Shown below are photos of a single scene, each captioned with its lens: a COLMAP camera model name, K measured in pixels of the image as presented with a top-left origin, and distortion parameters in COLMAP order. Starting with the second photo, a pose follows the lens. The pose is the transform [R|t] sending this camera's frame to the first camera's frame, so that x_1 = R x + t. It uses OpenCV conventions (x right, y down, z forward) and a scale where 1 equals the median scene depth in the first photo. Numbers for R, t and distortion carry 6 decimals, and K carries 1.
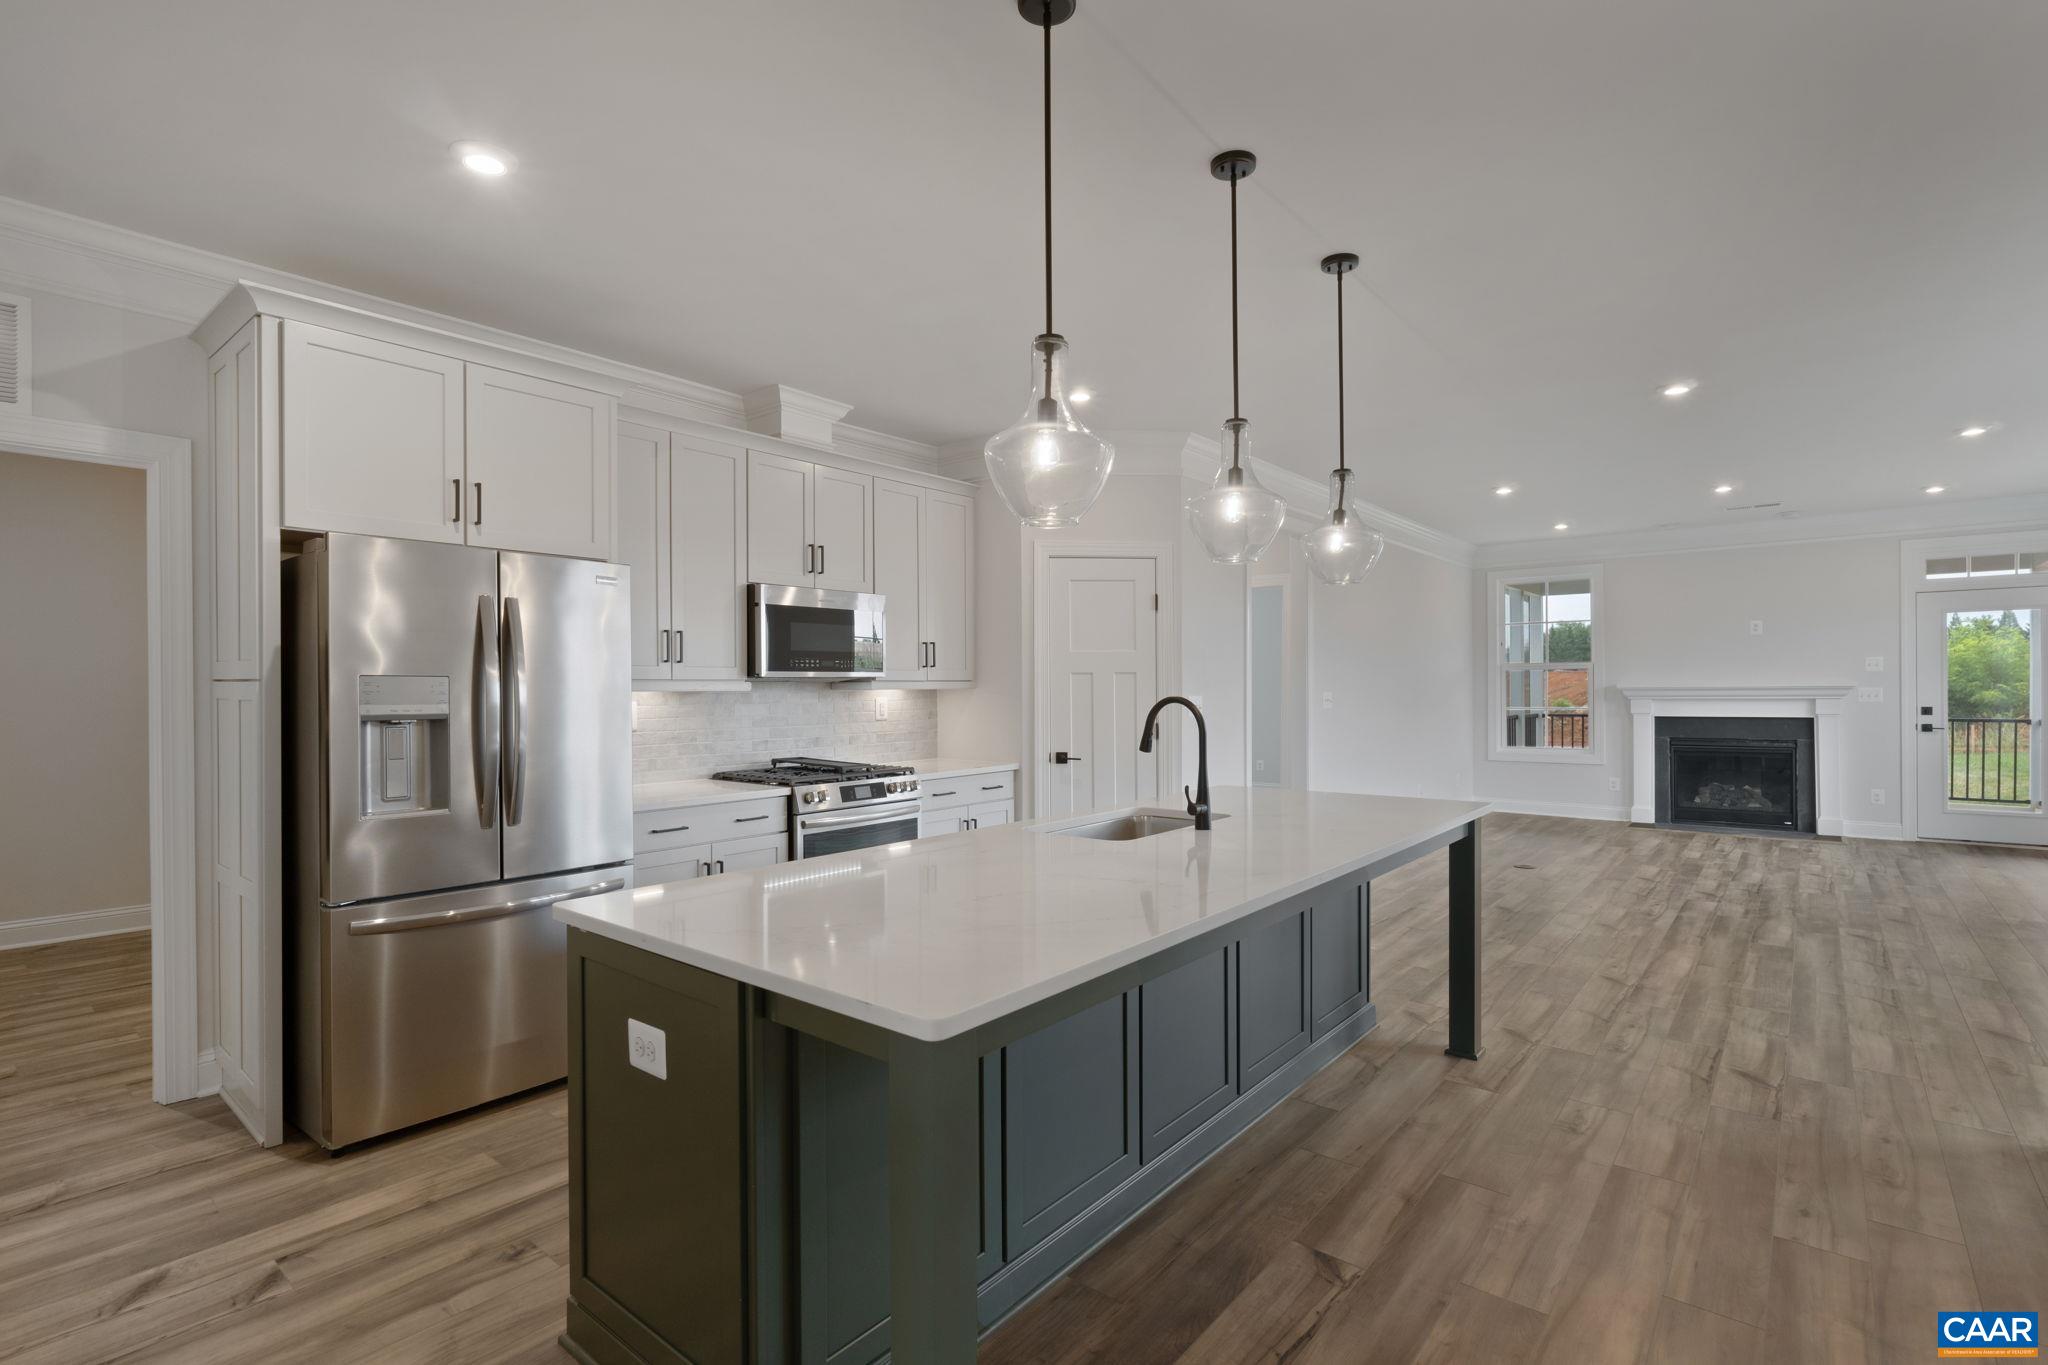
lens RADIAL K [[957.4, 0, 1014.7], [0, 957.4, 698.8], [0, 0, 1]] dist [-0.015377, 0.000471]
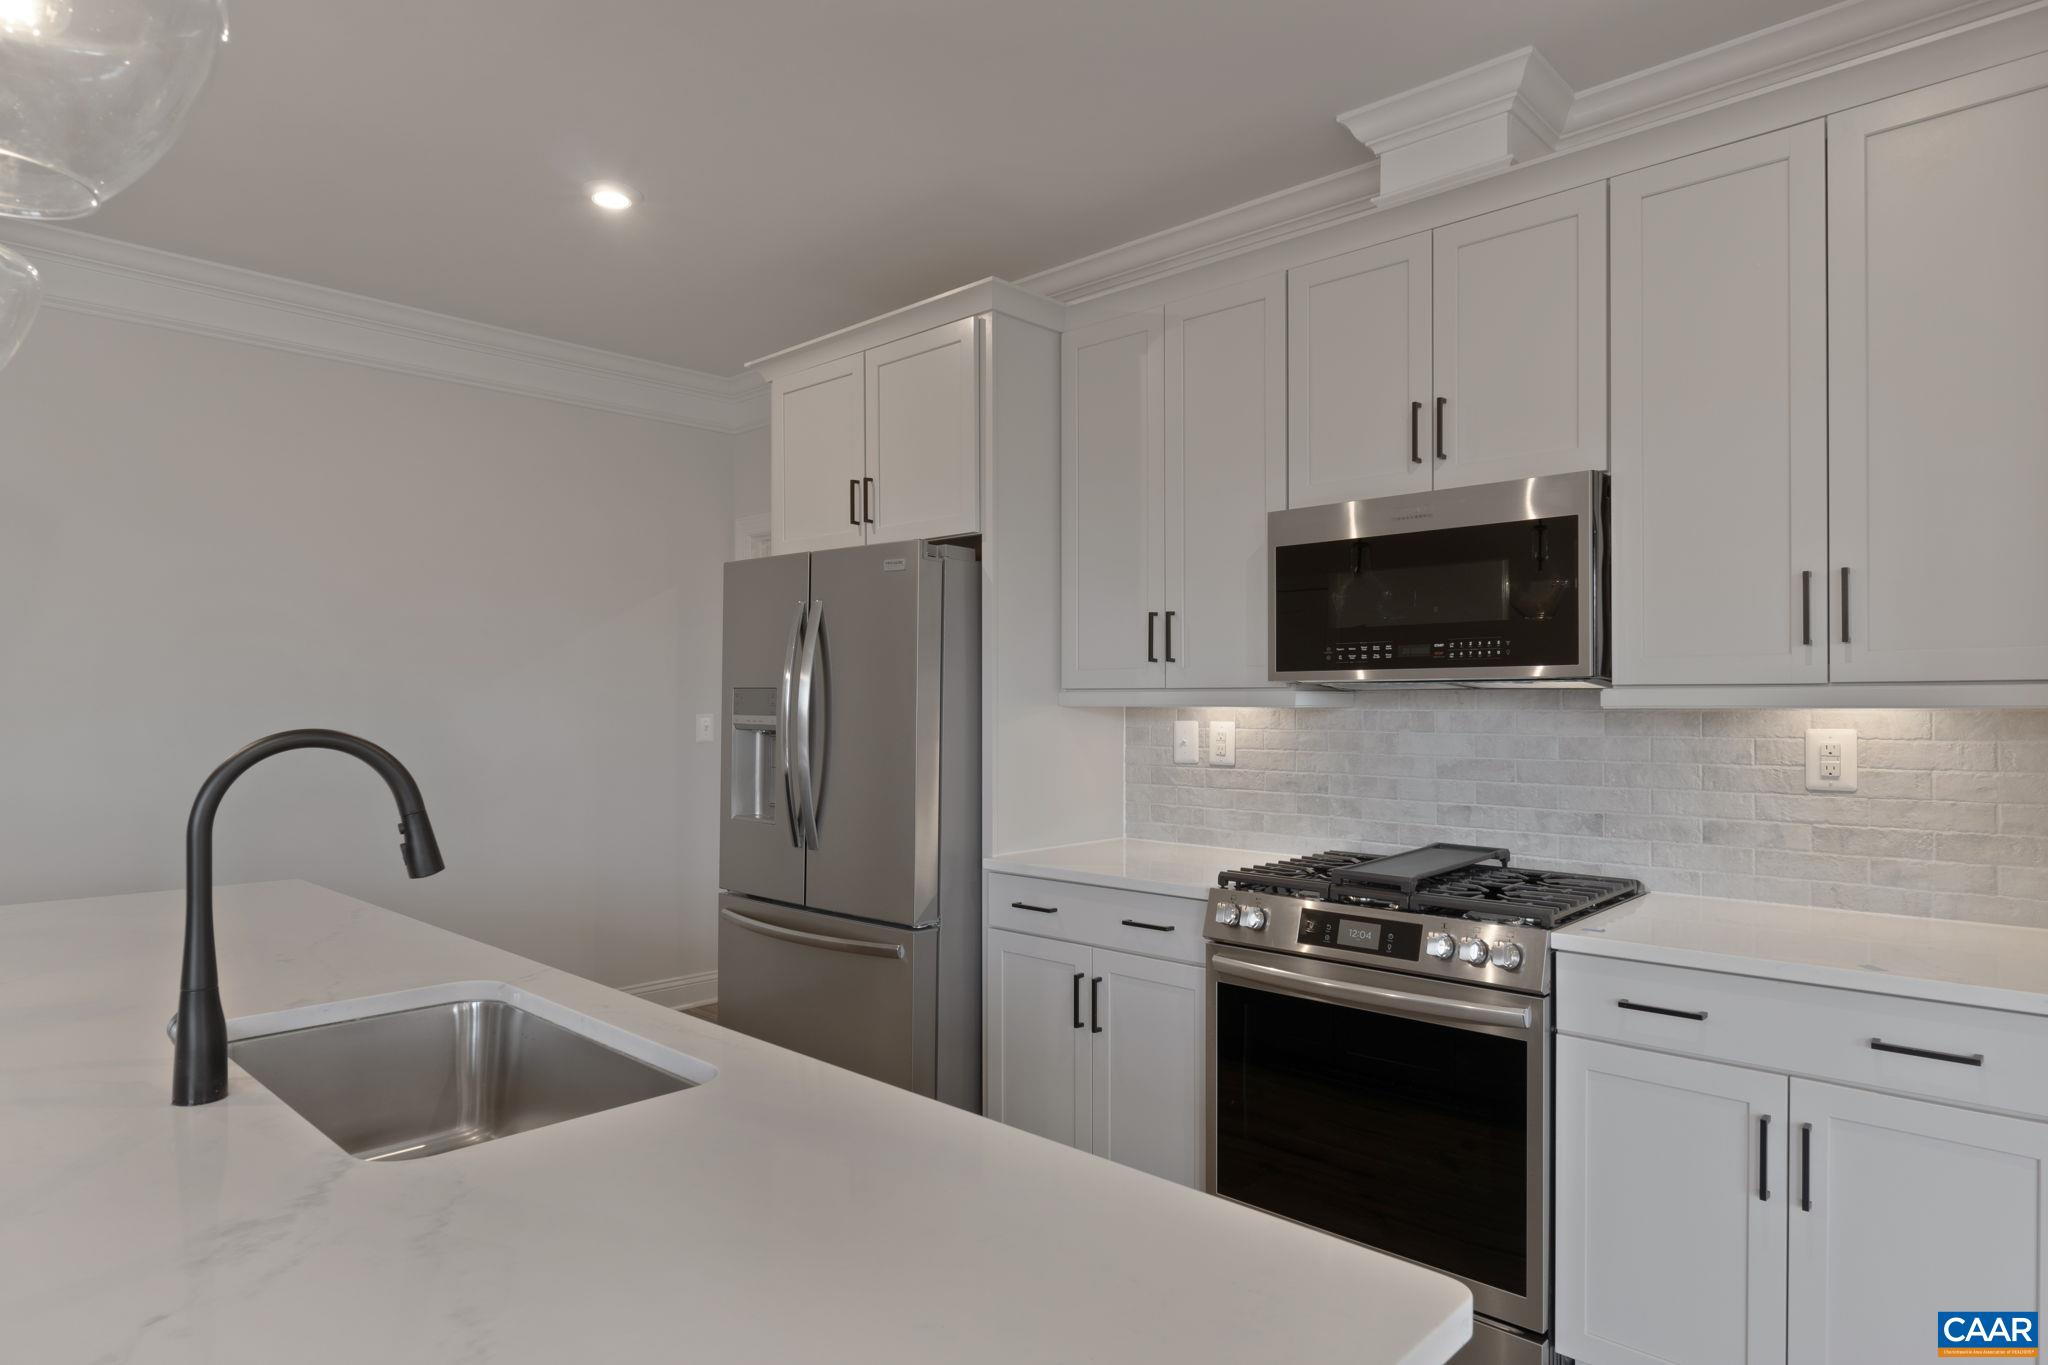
lens RADIAL K [[1180.1, 0, 1022.6], [0, 1180.1, 699.2], [0, 0, 1]] dist [0.002376, 0.000147]
pose [[-0.054877, 0.004413, -0.998483, 0.400019], [-0.011910, 0.999916, 0.005074, -0.014012], [0.998422, 0.012170, -0.054820, 0.859196]]
